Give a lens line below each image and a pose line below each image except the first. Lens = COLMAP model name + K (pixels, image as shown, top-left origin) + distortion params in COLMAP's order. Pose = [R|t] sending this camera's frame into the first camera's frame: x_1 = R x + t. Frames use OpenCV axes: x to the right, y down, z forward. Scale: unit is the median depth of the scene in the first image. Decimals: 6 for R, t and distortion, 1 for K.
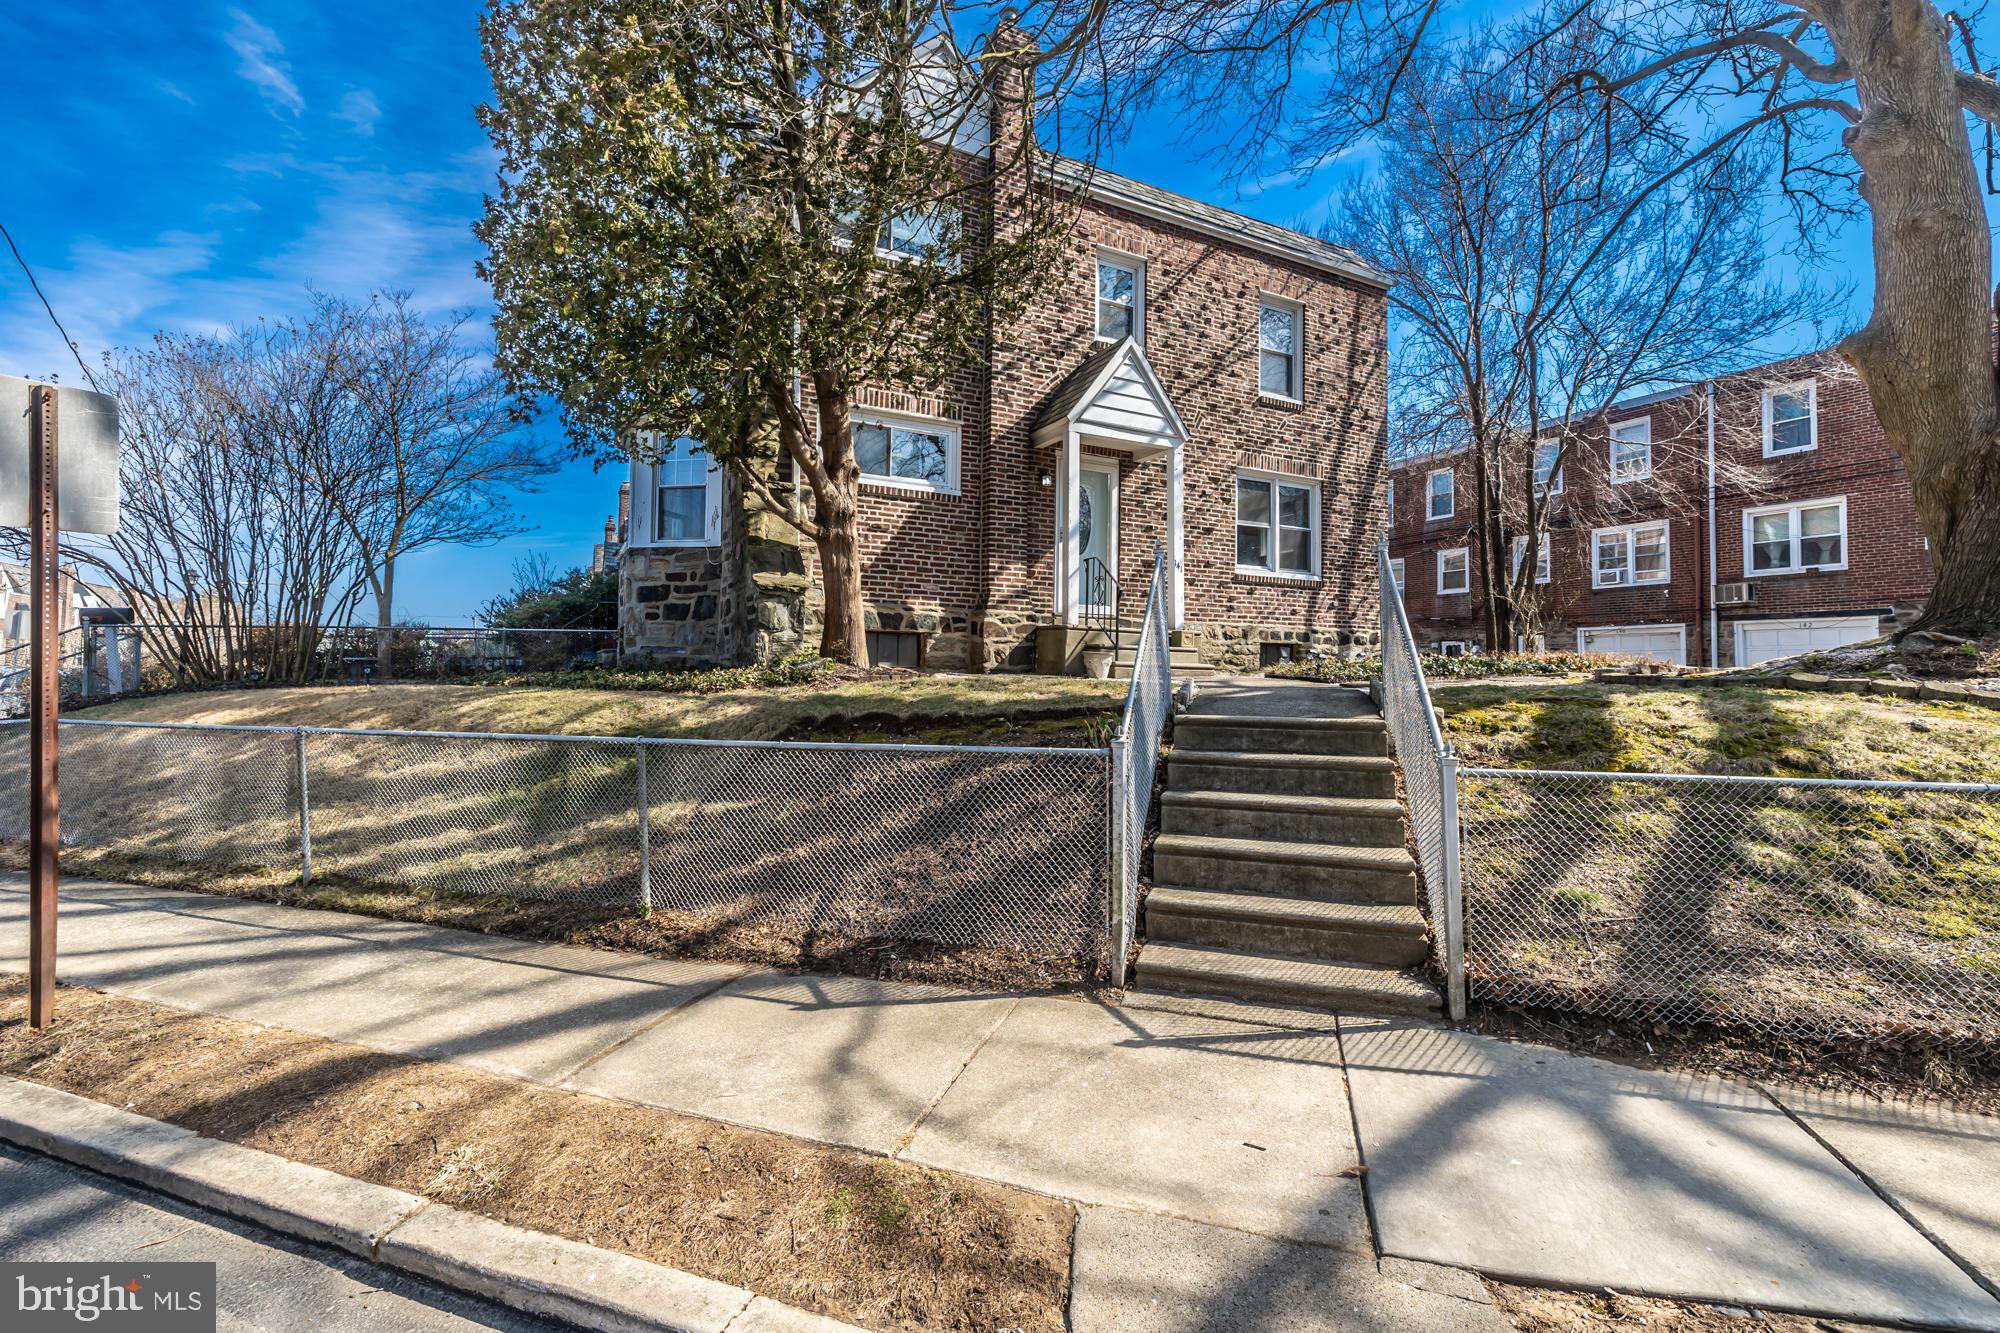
lens RADIAL K [[830.9, 0, 1000.0], [0, 830.9, 666.5], [0, 0, 1]] dist [0.000382, 0.000030]
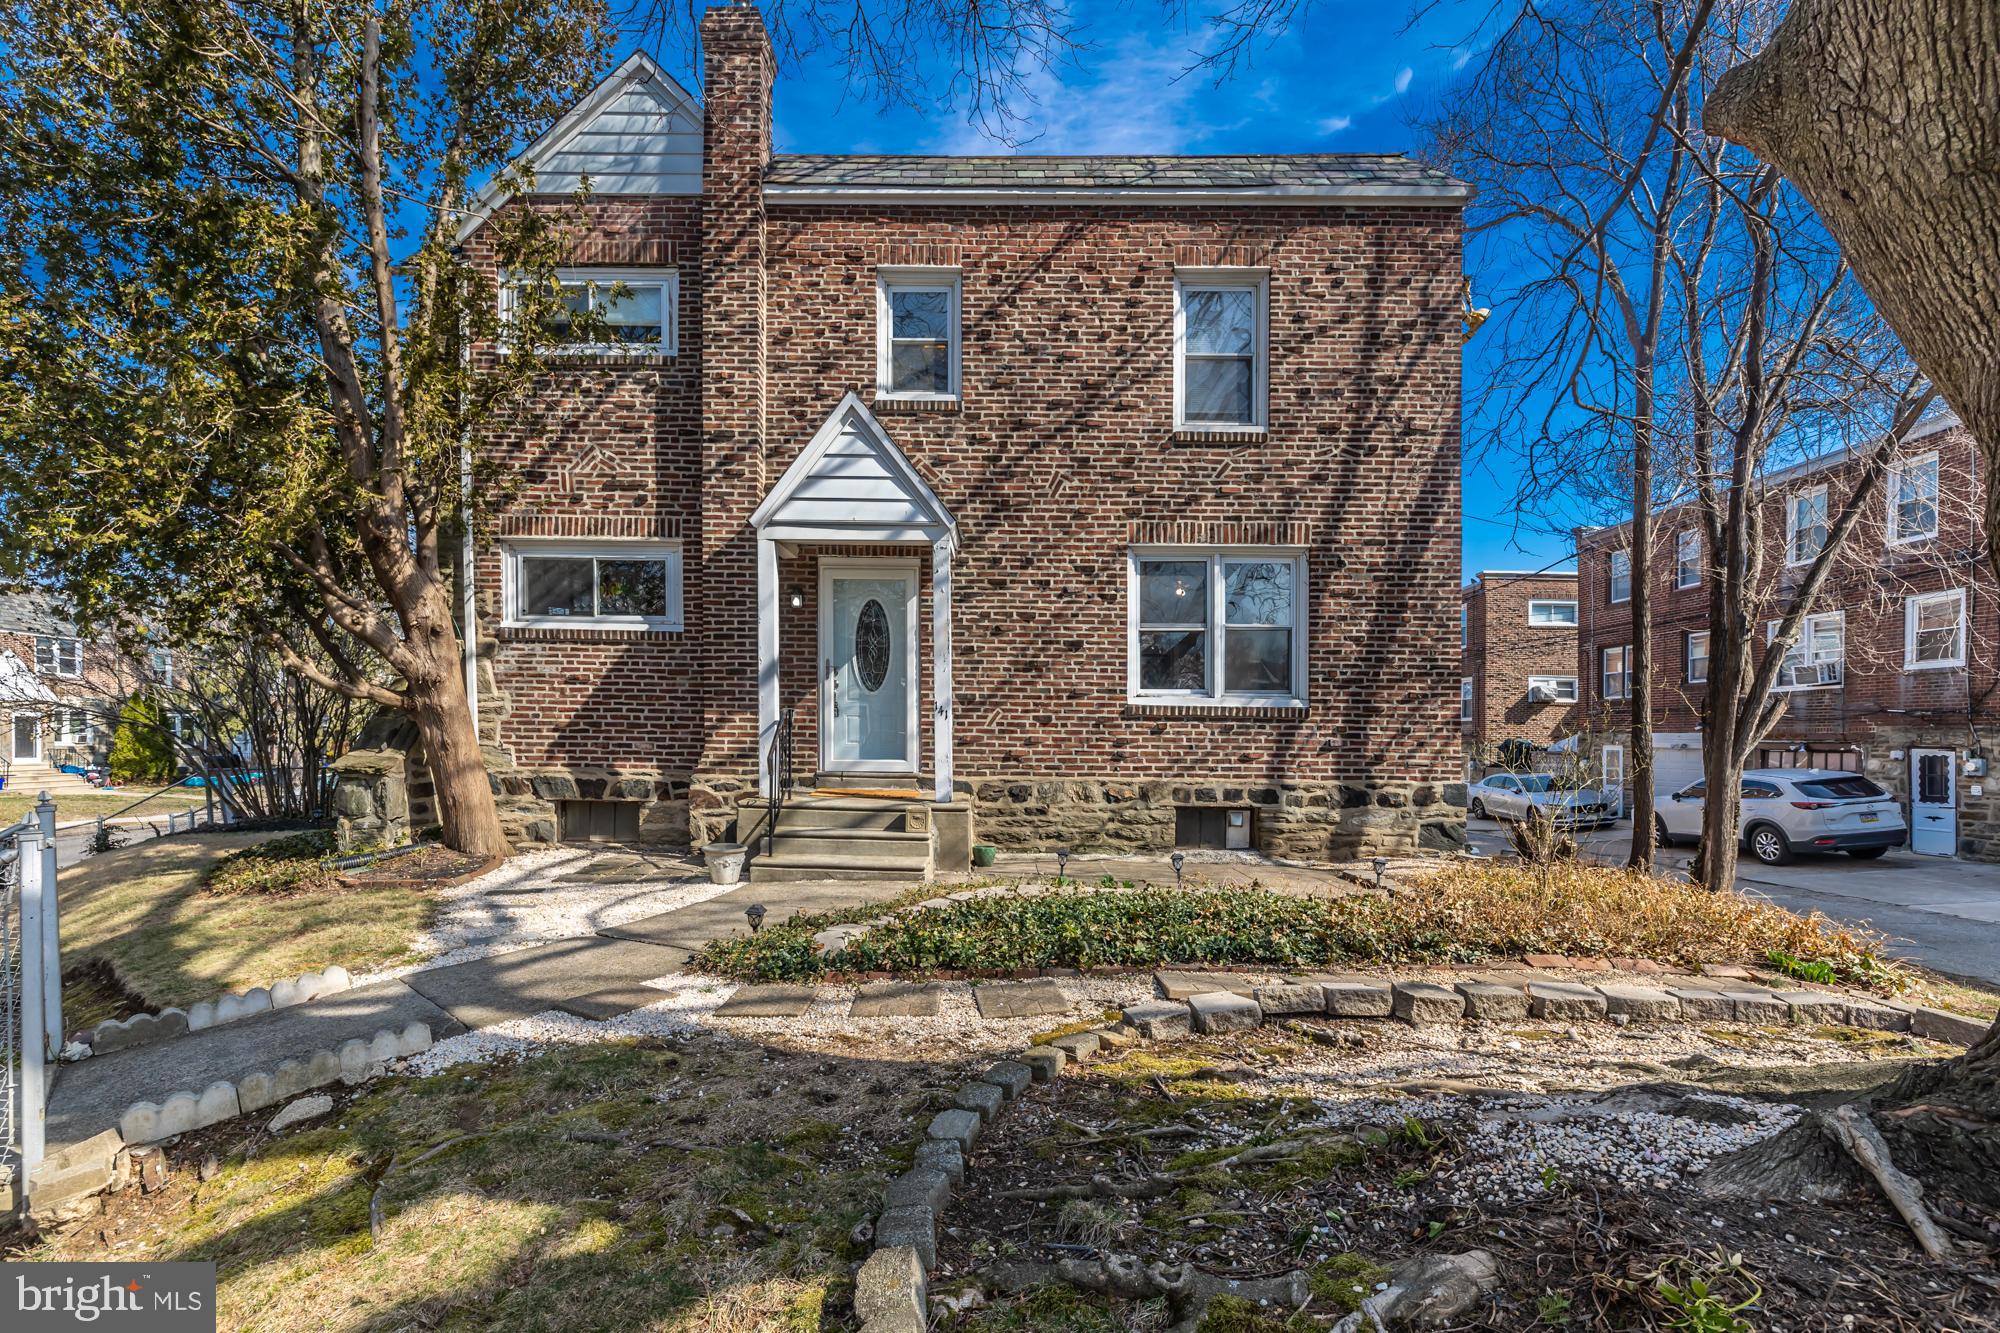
lens RADIAL K [[864.5, 0, 992.1], [0, 864.5, 770.4], [0, 0, 1]] dist [-0.000629, -0.000135]
pose [[0.889662, 0.016674, -0.456315, 0.518241], [0.000422, 0.999303, 0.037338, -0.086637], [0.456619, -0.033410, 0.889035, 0.329228]]
